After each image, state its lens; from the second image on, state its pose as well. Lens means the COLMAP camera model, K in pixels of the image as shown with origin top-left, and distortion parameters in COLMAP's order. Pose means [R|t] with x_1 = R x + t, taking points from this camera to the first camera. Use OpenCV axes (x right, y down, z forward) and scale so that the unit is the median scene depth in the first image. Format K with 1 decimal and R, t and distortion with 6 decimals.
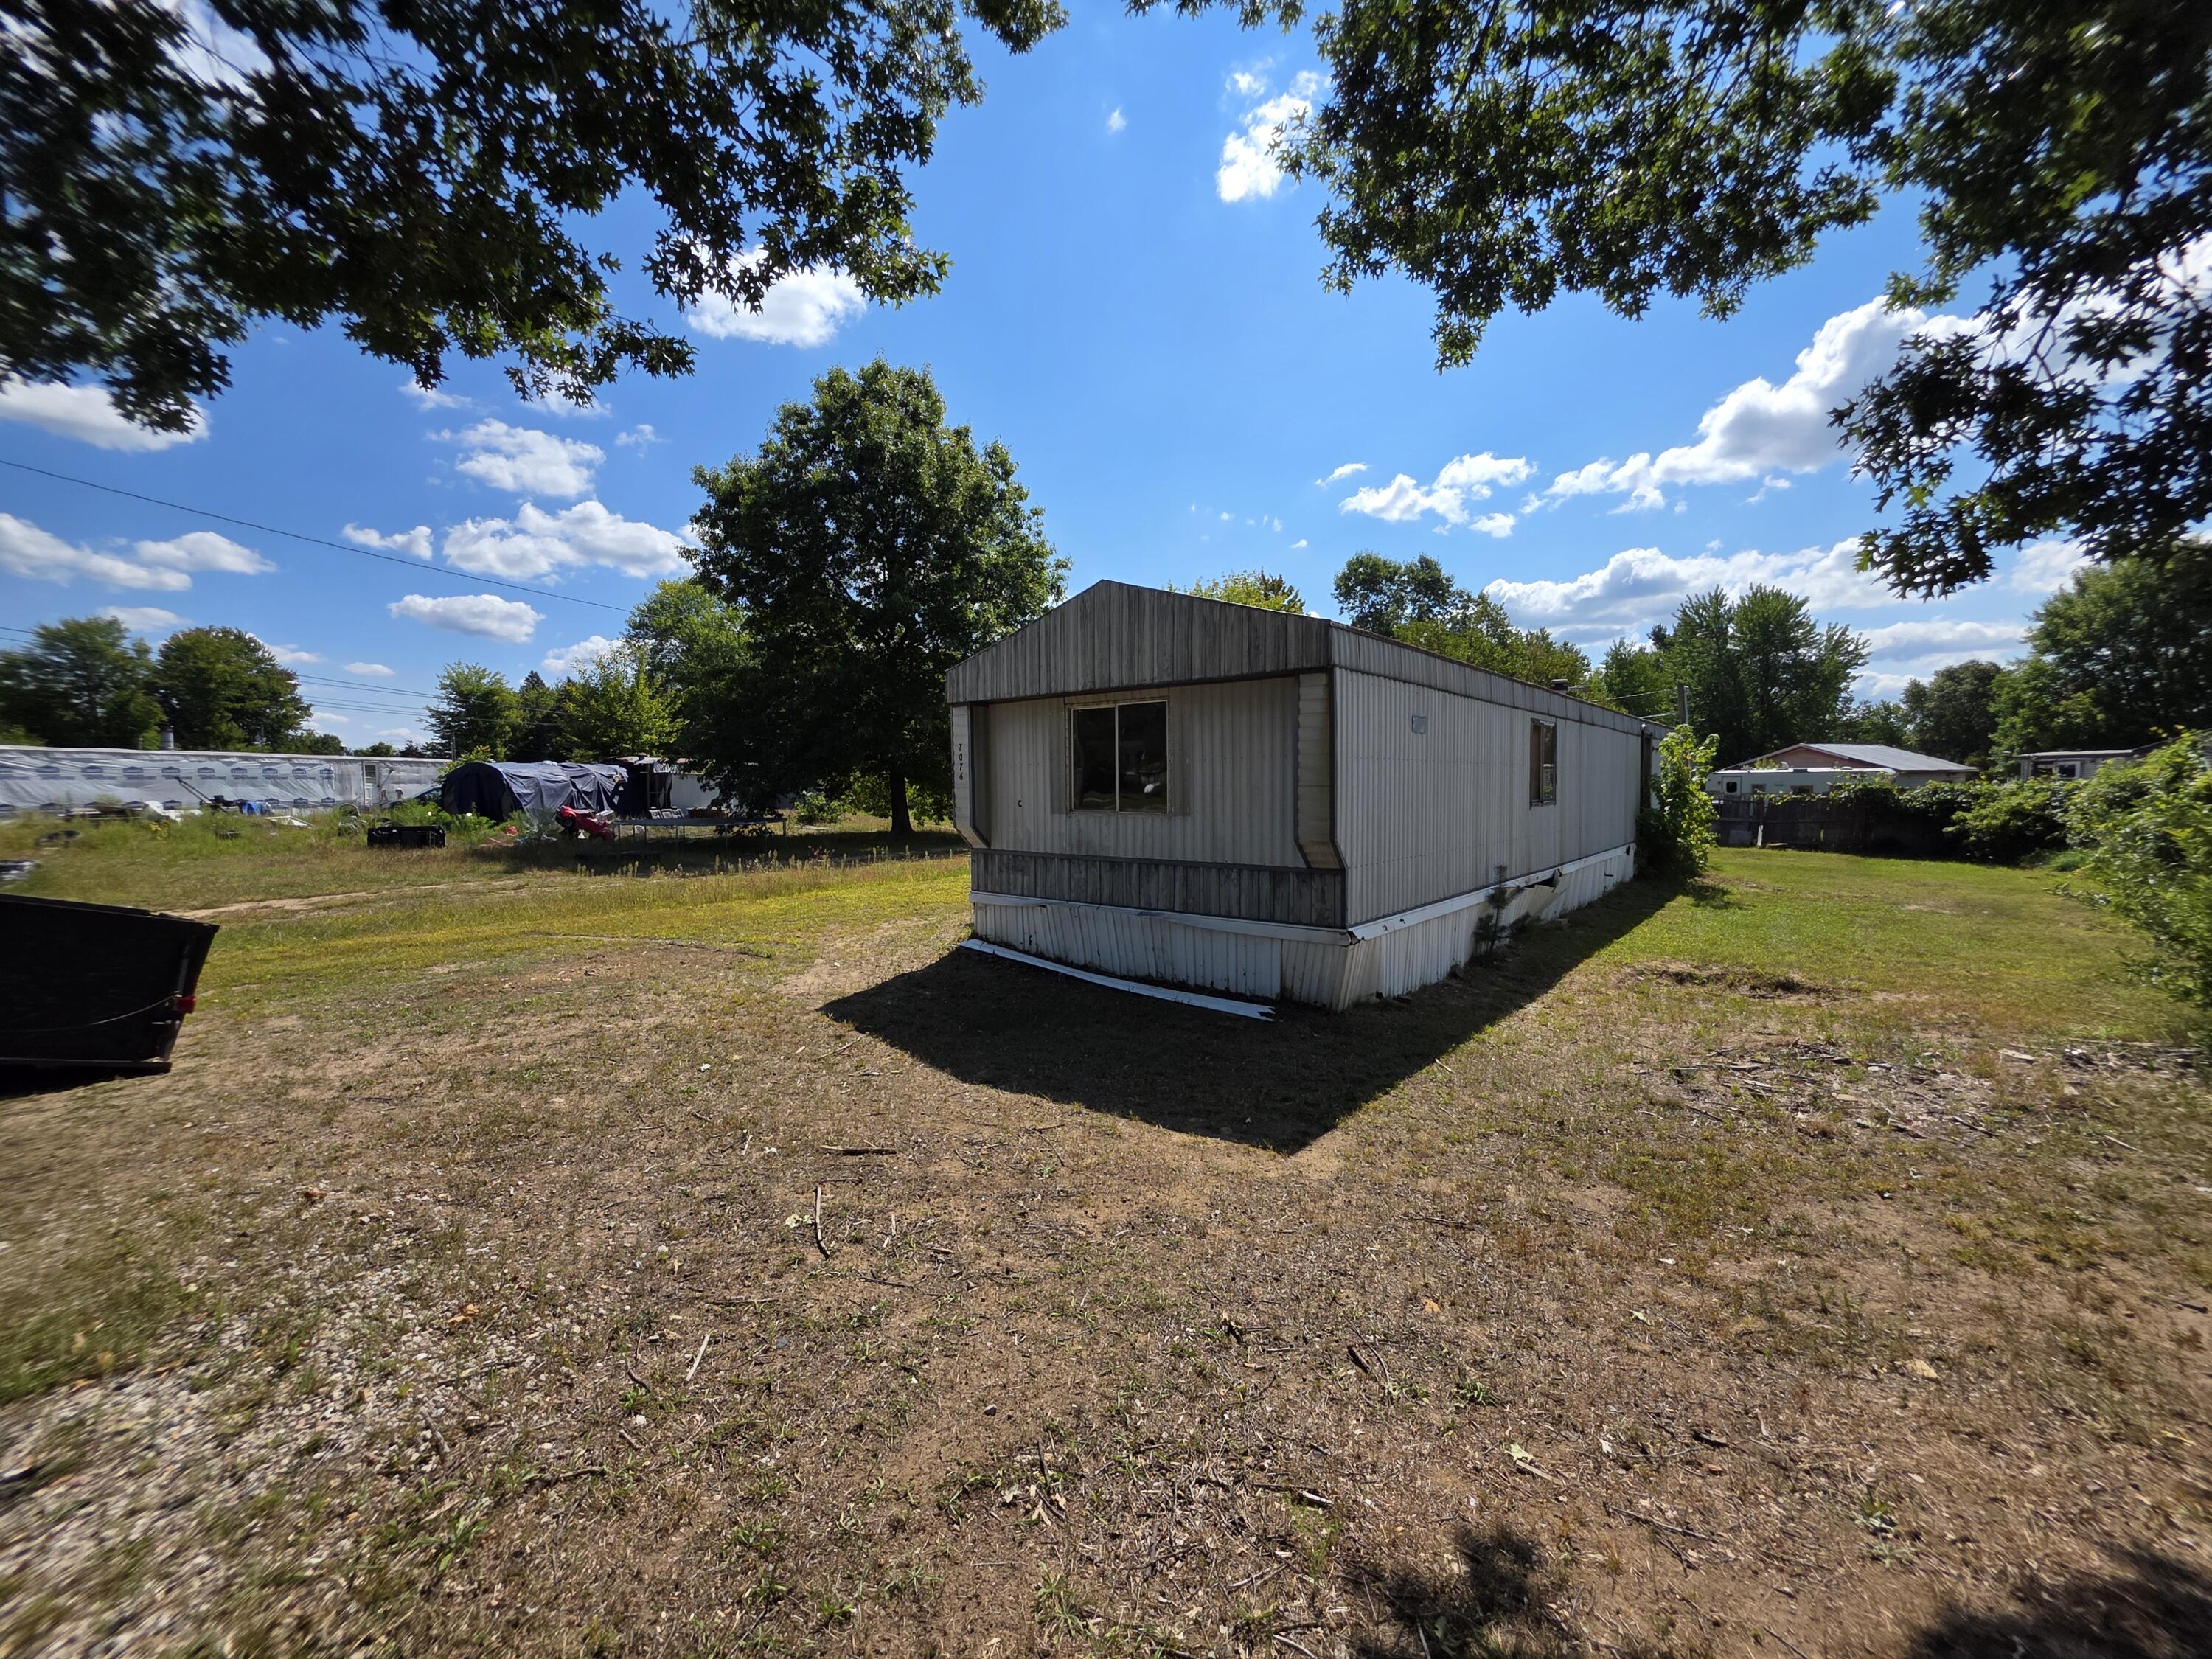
lens RADIAL K [[884.9, 0, 1106.0], [0, 884.9, 829.5], [0, 0, 1]] dist [-0.004081, 0.000066]
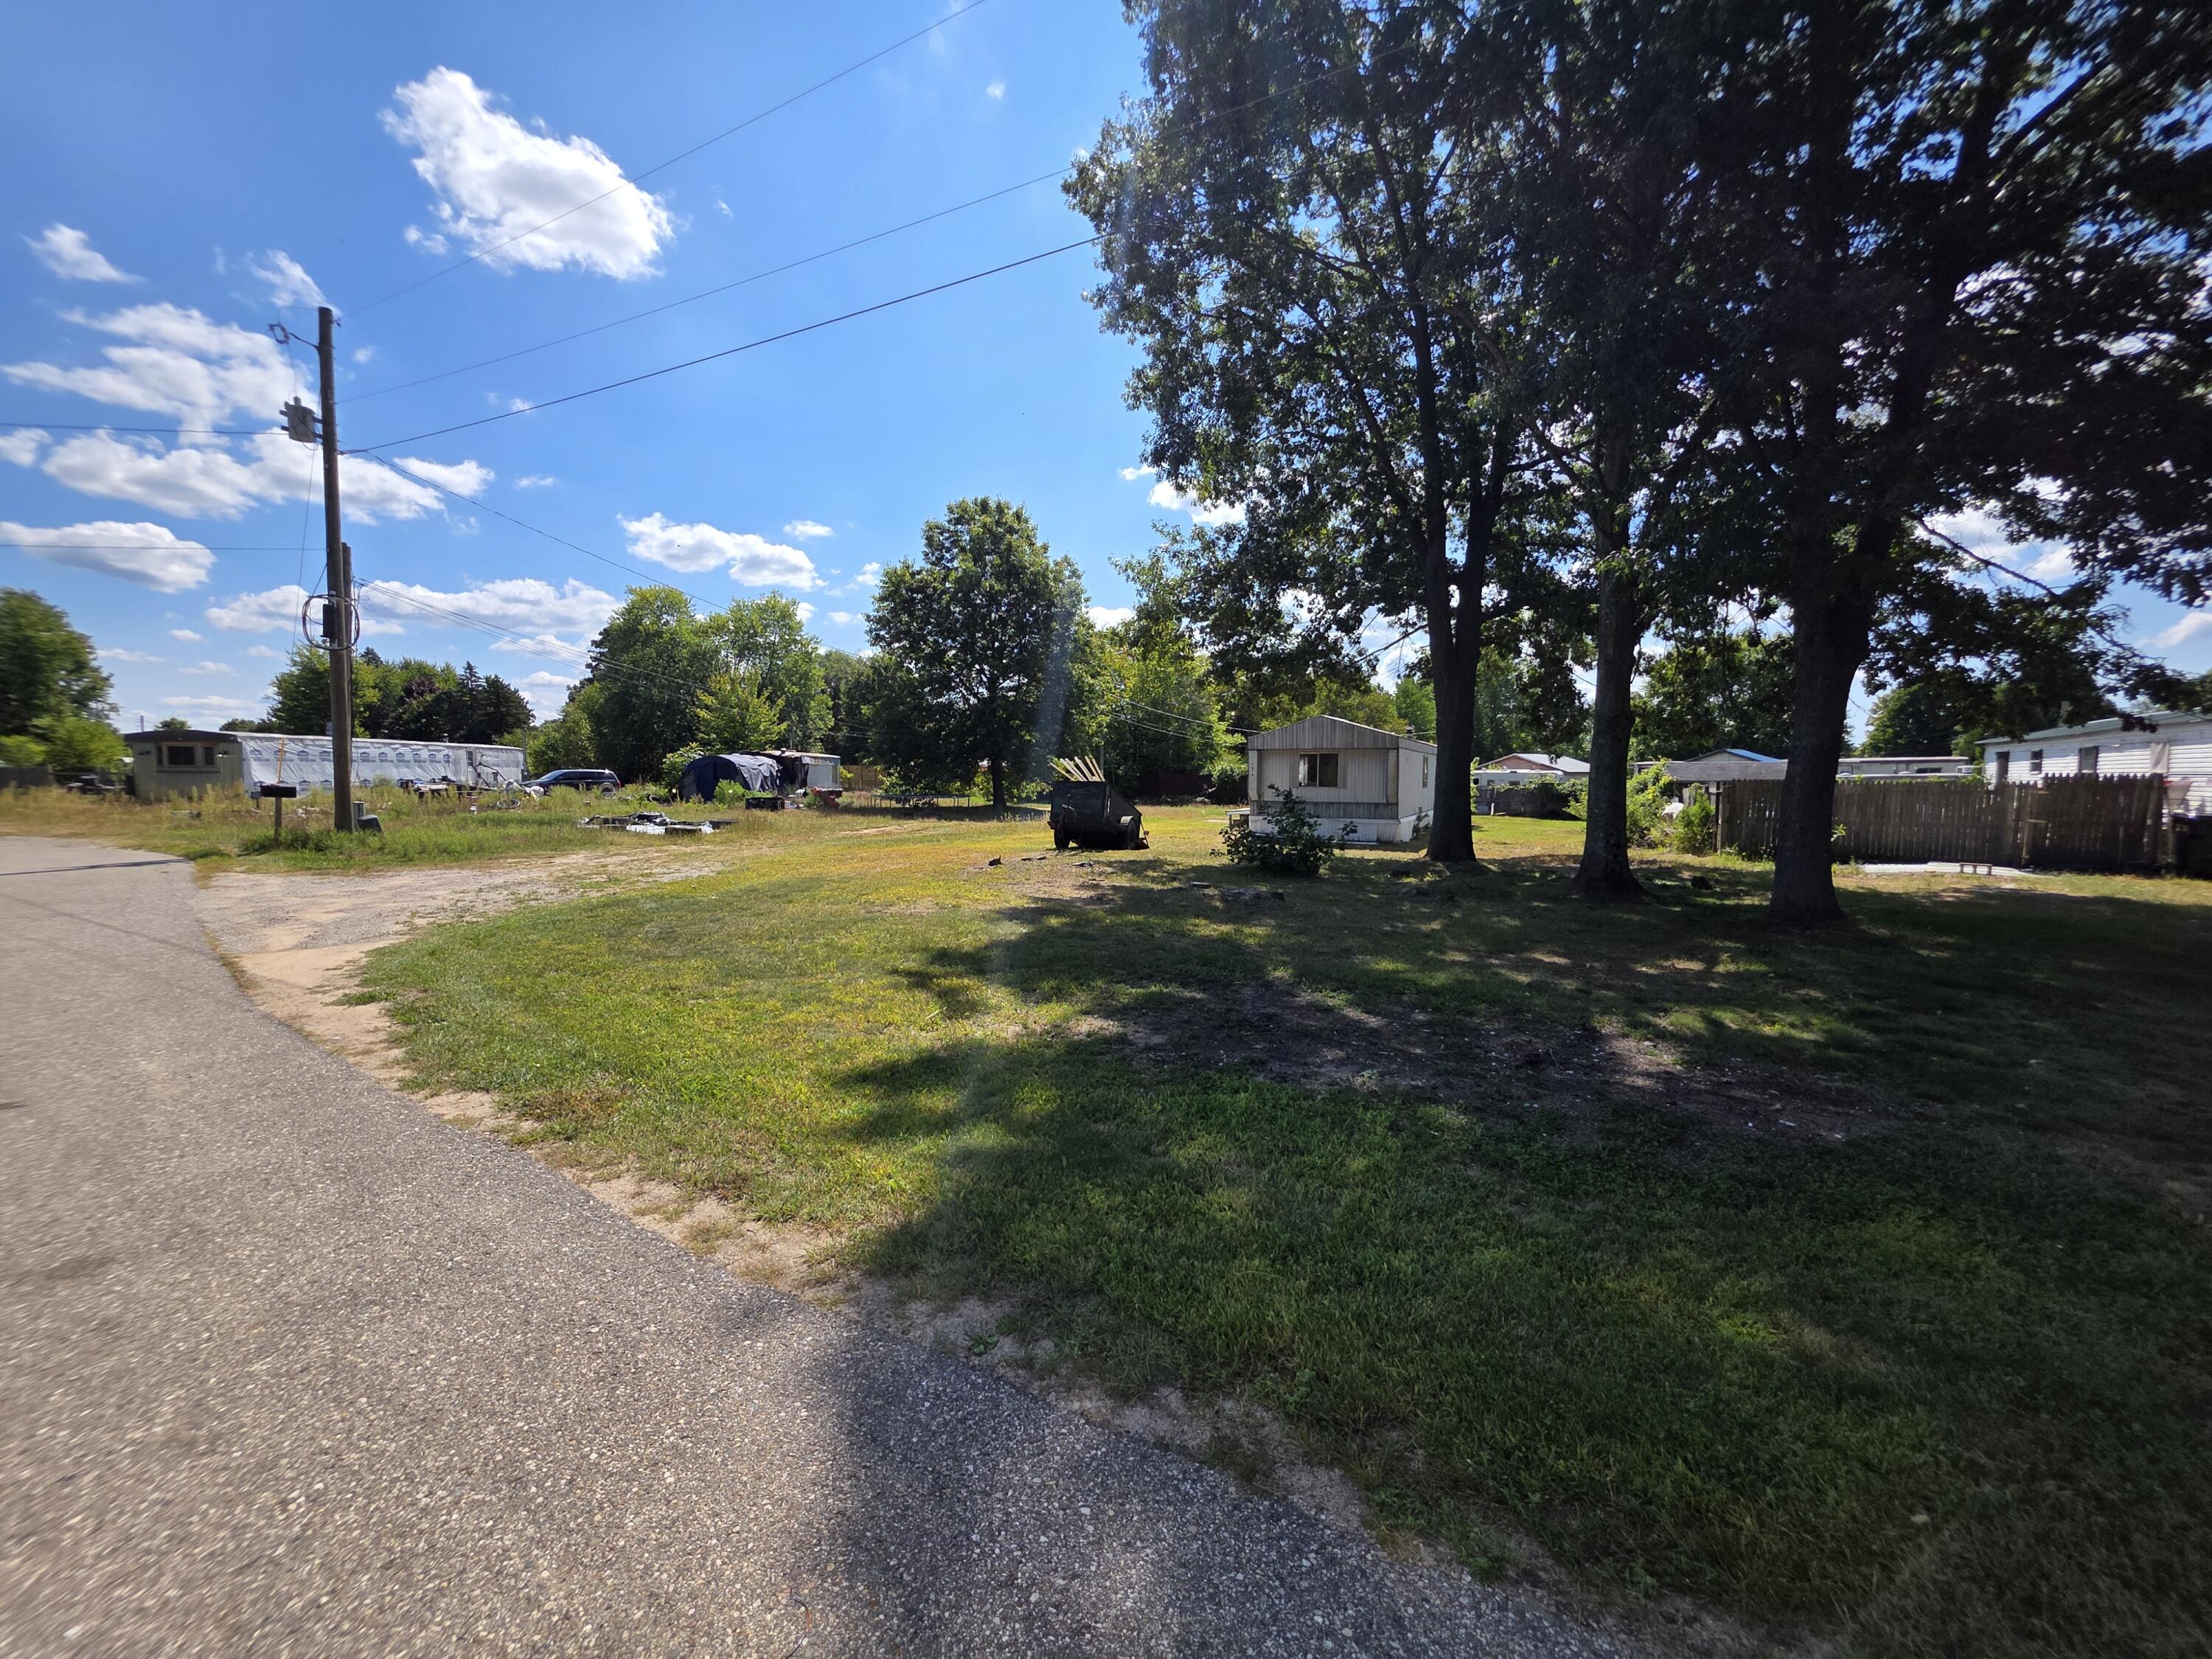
lens RADIAL K [[884.9, 0, 1106.0], [0, 884.9, 829.5], [0, 0, 1]] dist [-0.004081, 0.000066]
pose [[0.972716, -0.002969, 0.231981, -1.480239], [-0.000022, 0.999917, 0.012889, 0.092205], [-0.232000, -0.012543, 0.972635, -1.912886]]
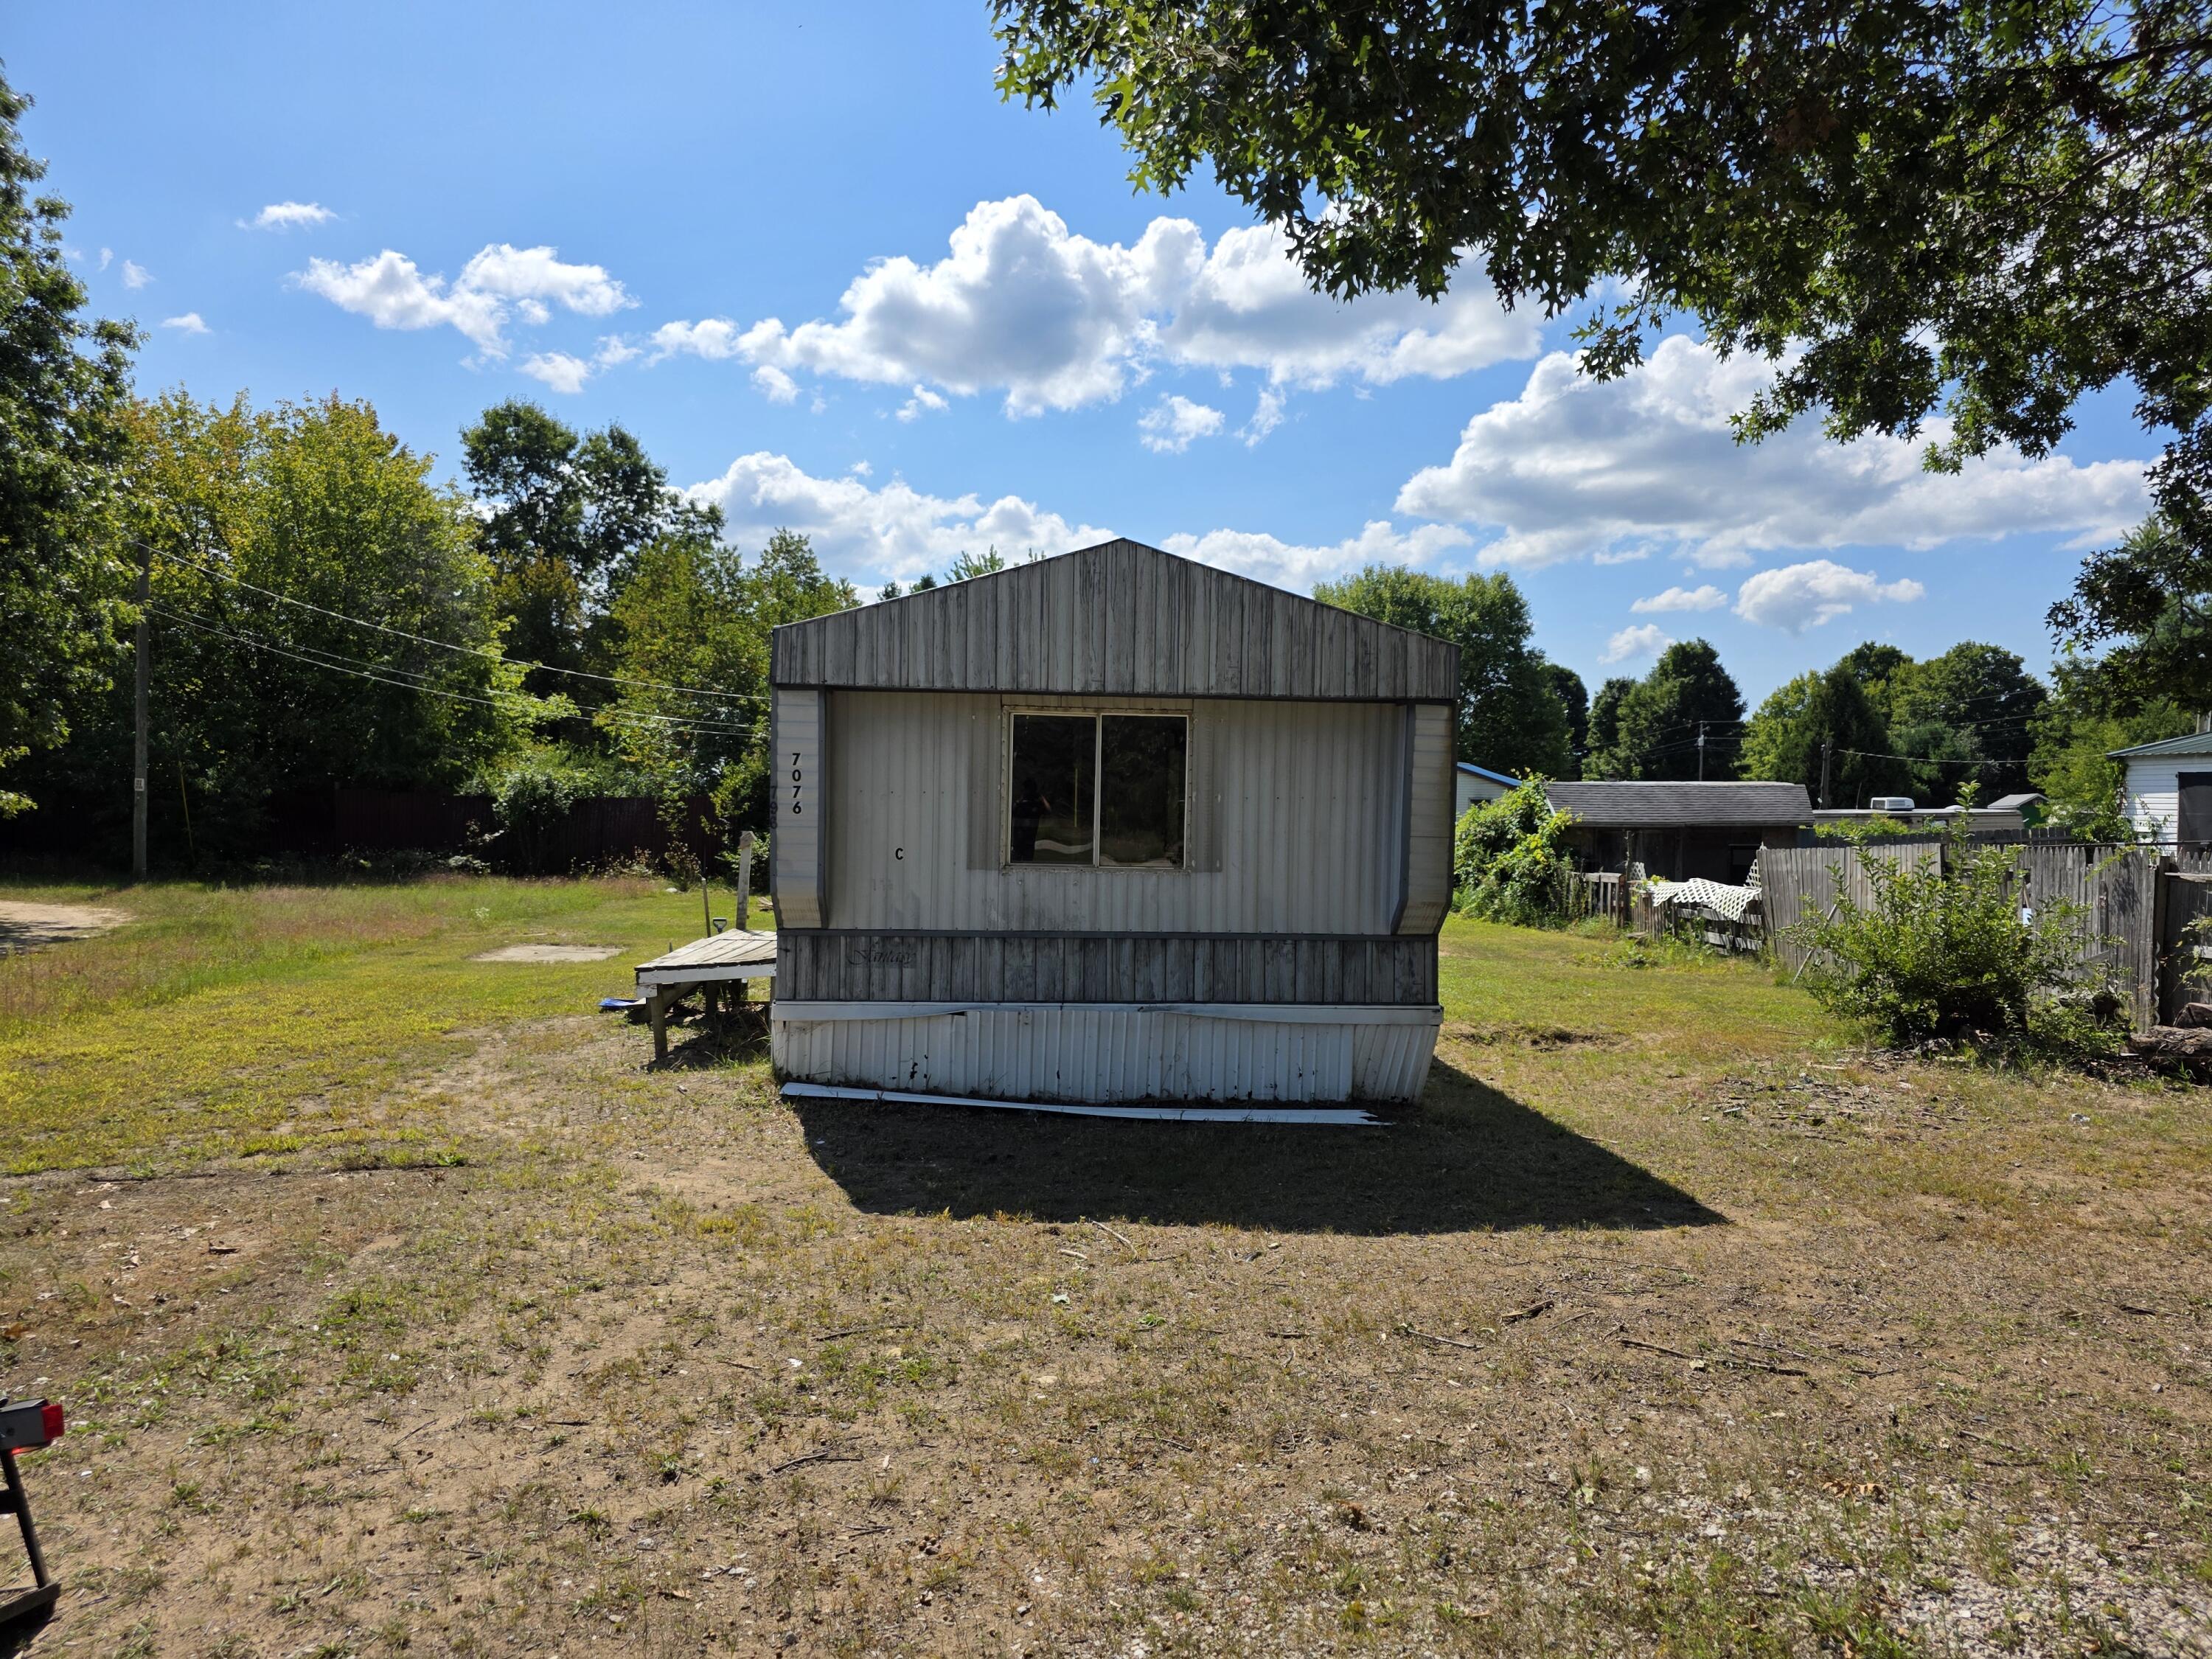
lens RADIAL K [[1482.1, 0, 1106.0], [0, 1482.1, 829.5], [0, 0, 1]] dist [0.074028, -0.094146]
pose [[0.723444, 0.008150, 0.690335, -0.817224], [0.010743, 0.999676, -0.023060, -0.022872], [-0.690299, 0.024099, 0.723122, 0.154033]]
